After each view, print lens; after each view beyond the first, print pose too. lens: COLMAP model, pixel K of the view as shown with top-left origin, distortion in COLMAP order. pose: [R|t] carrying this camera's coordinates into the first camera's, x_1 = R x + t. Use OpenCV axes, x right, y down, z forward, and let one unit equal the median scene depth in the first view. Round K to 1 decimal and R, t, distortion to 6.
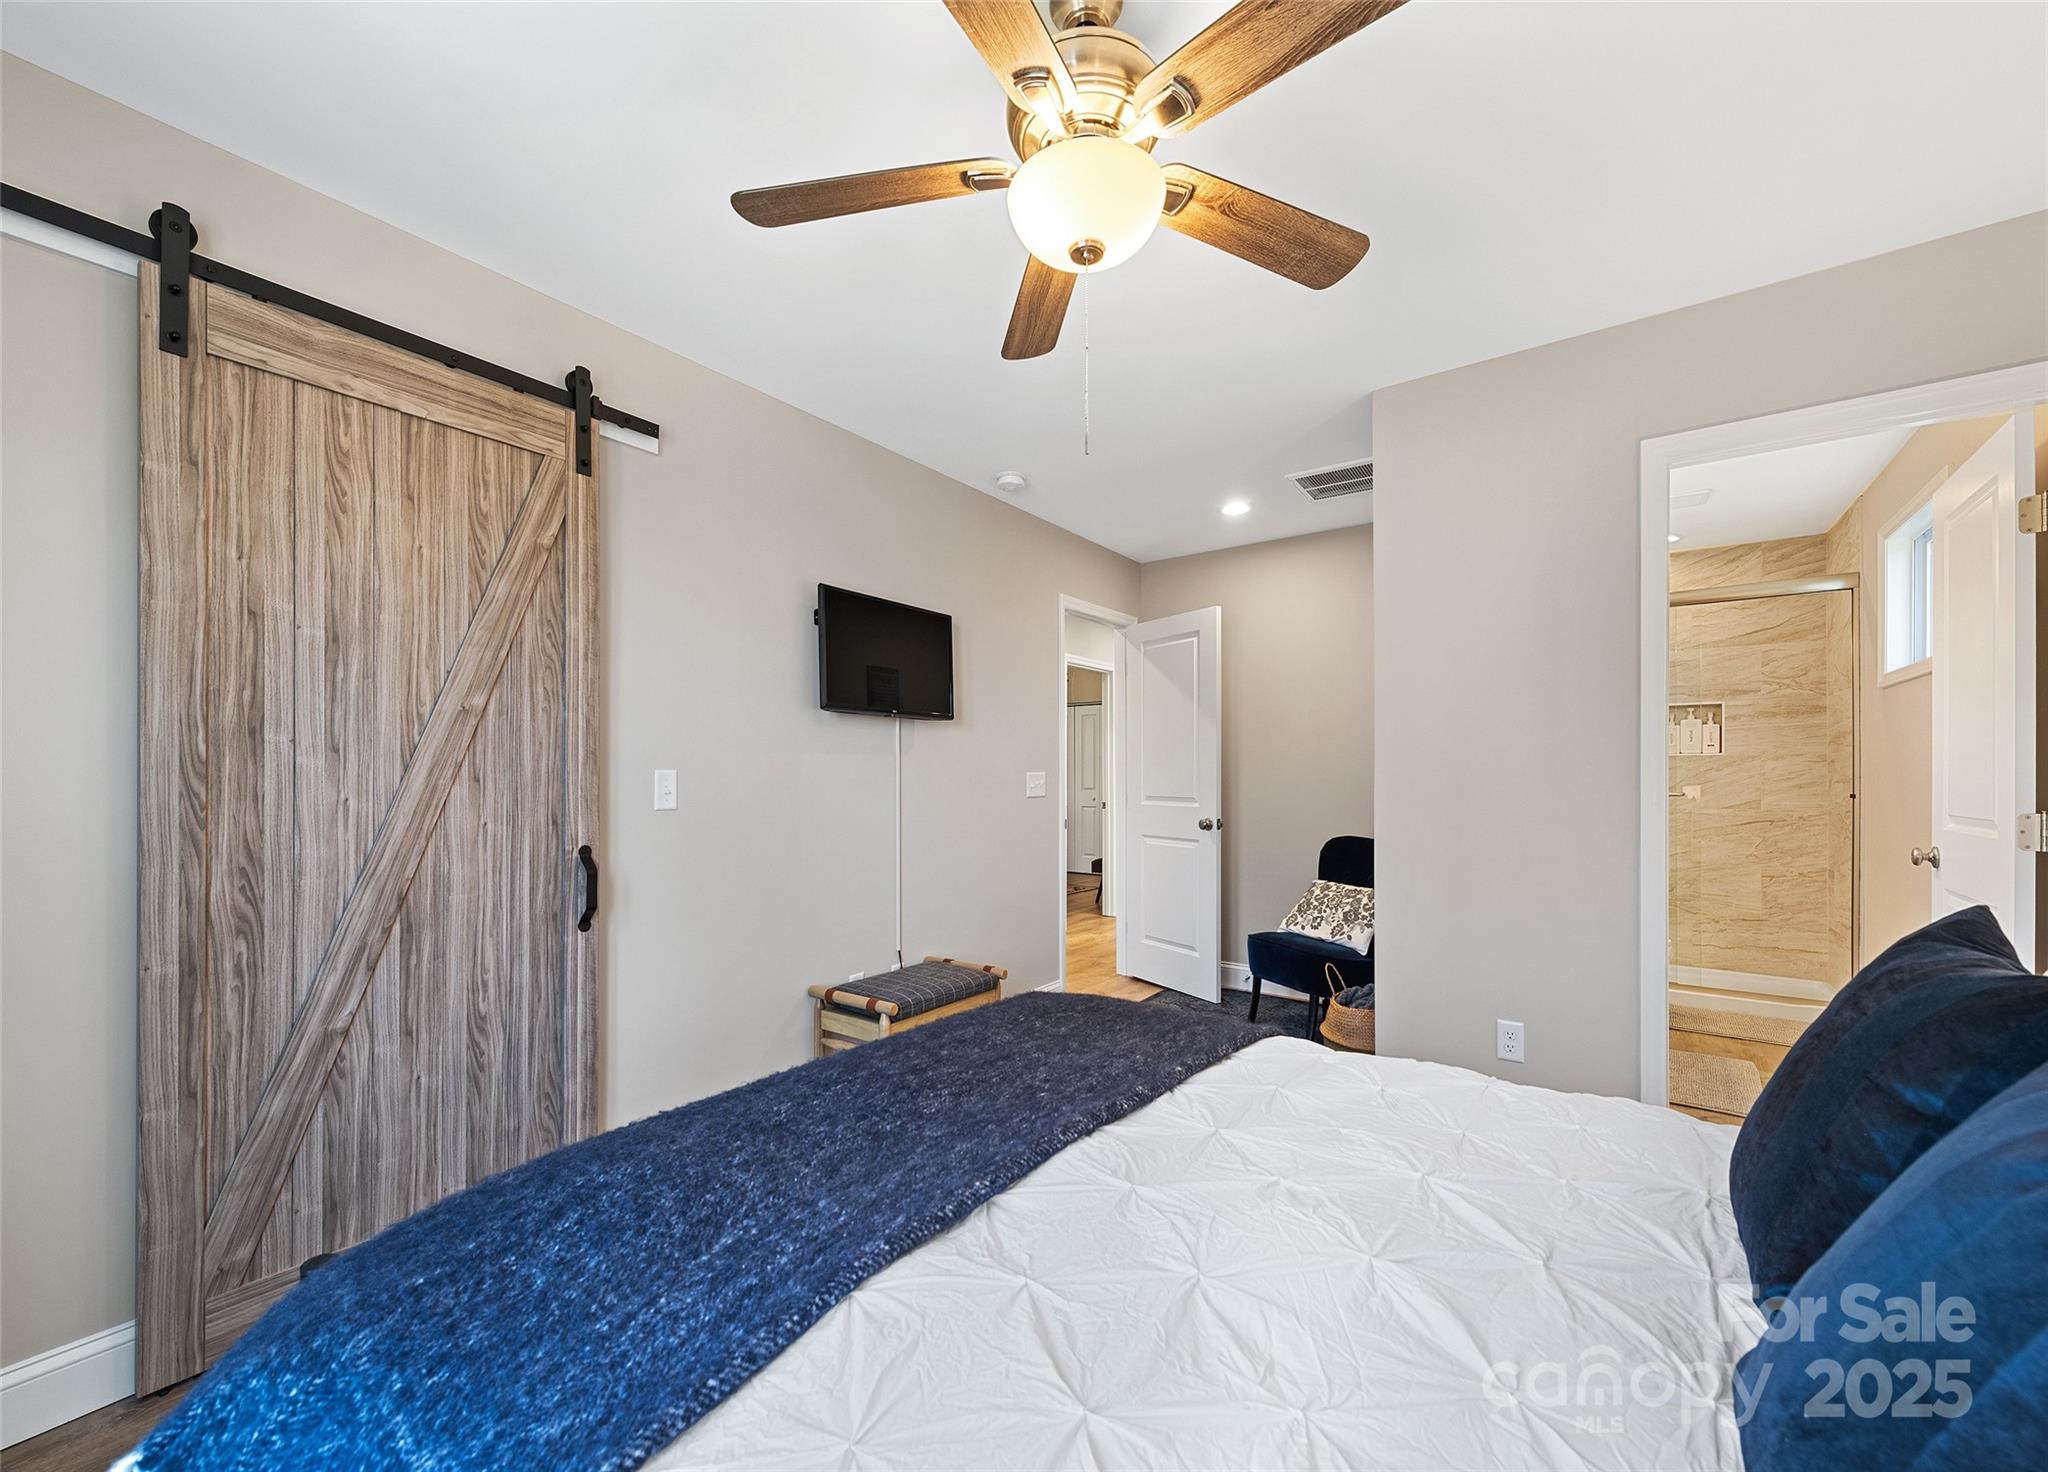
lens RADIAL K [[805.9, 0, 949.8], [0, 805.9, 774.0], [0, 0, 1]] dist [0.008582, -0.003704]
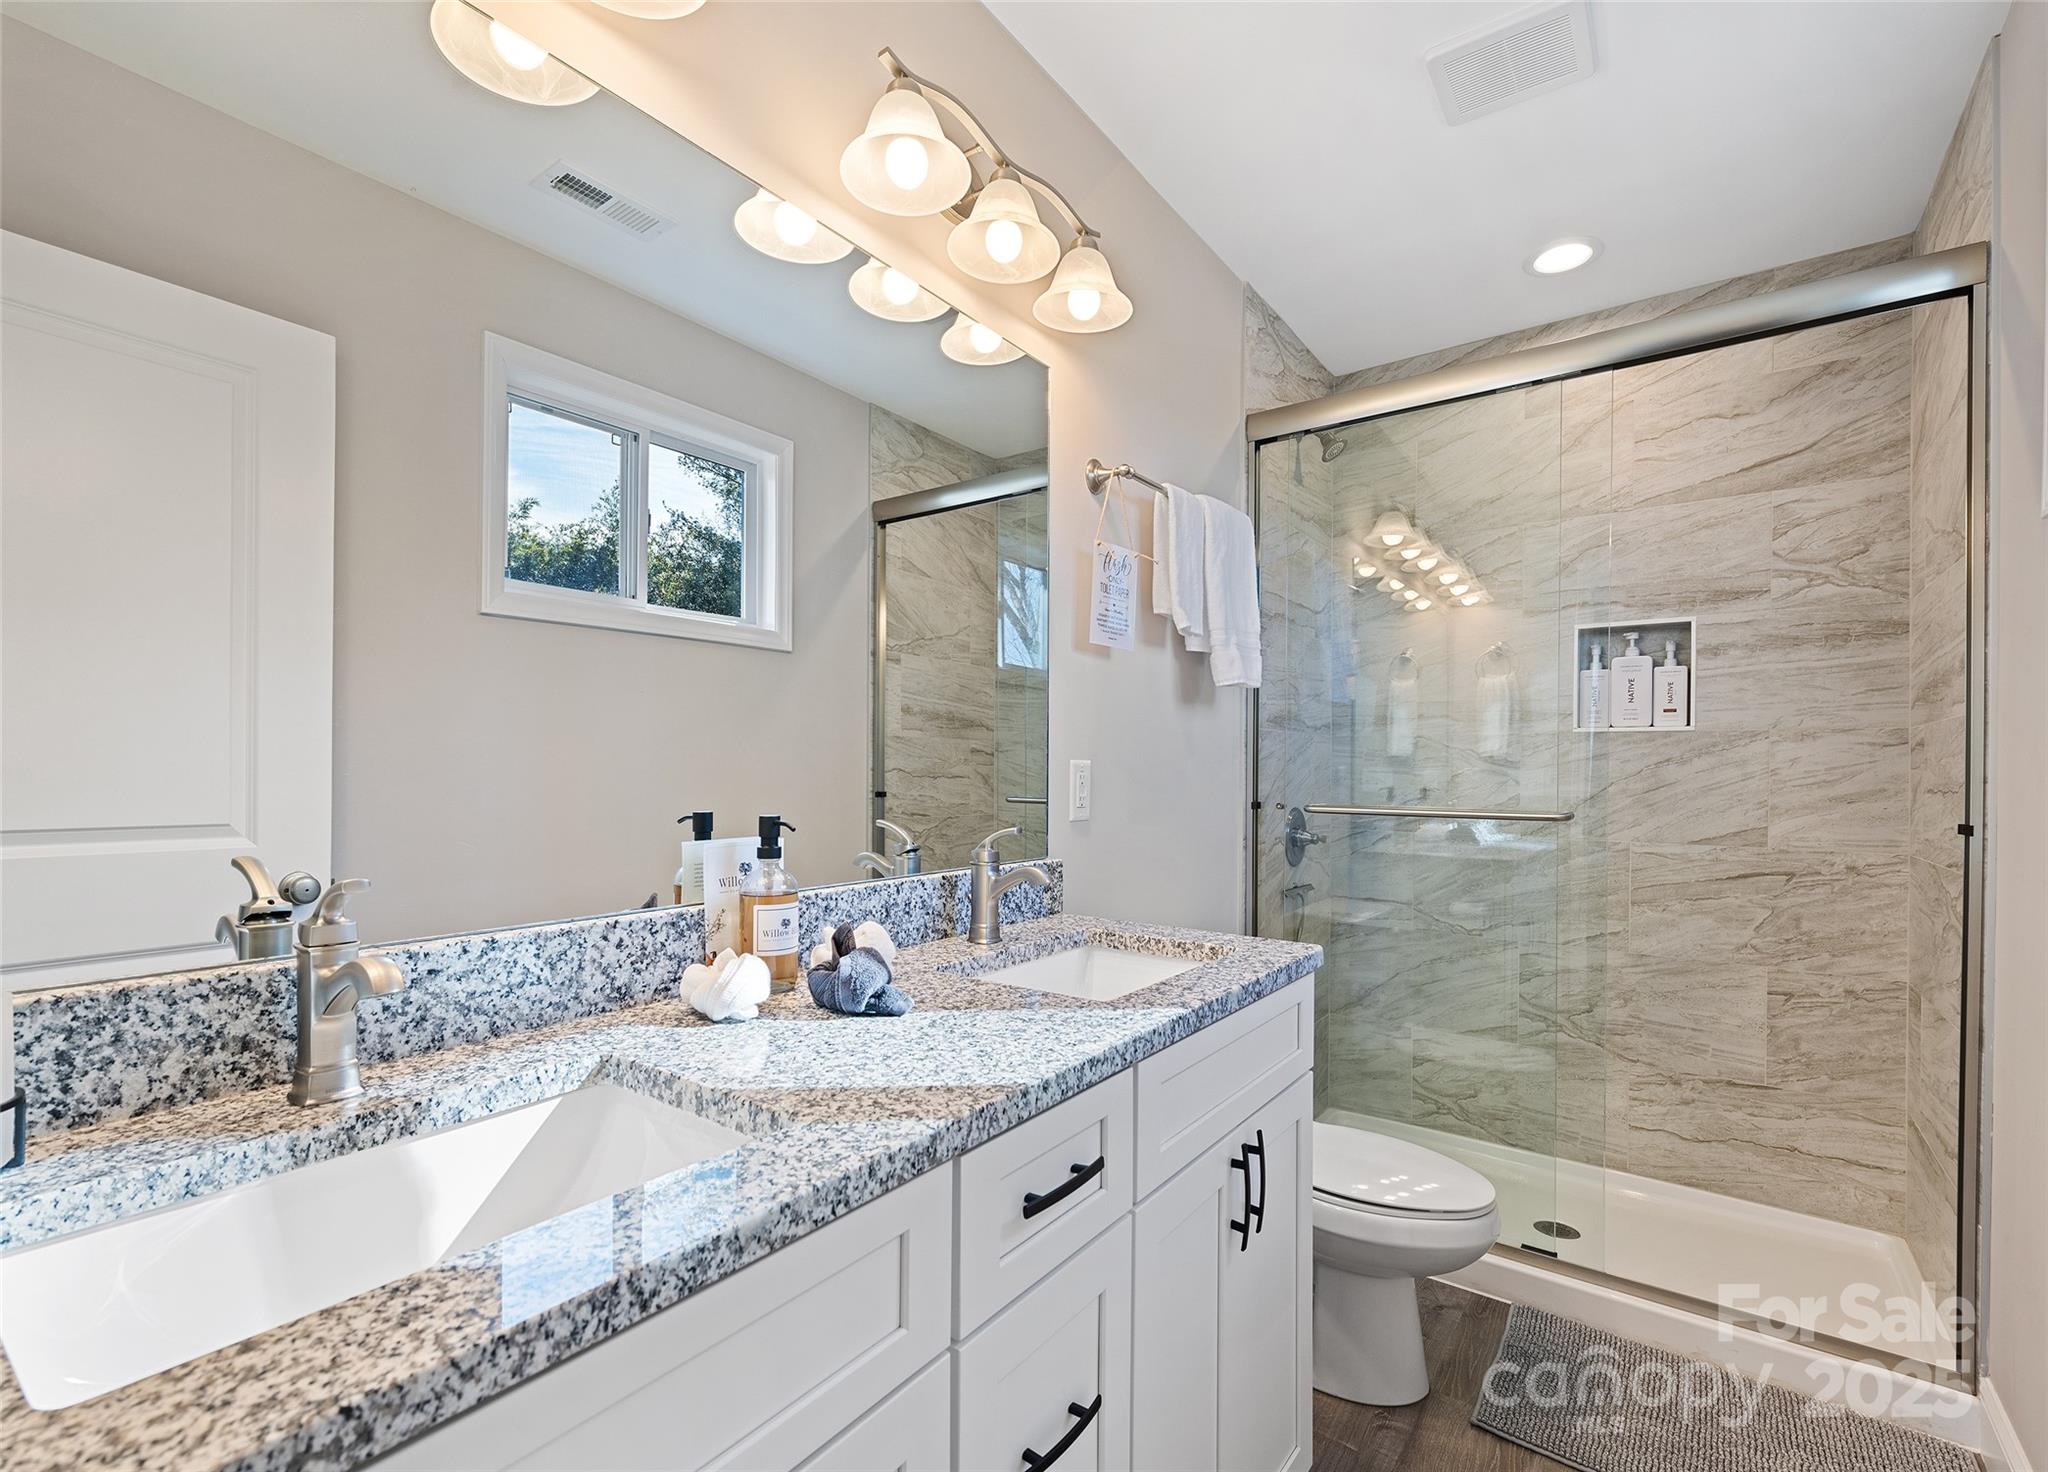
lens RADIAL K [[934.6, 0, 926.7], [0, 934.6, 769.3], [0, 0, 1]] dist [0.000656, -0.000543]
pose [[0.999987, 0.005085, 0.000083, 0.542728], [-0.005085, 0.999971, 0.005640, -0.001787], [-0.000054, -0.005640, 0.999984, 0.485793]]
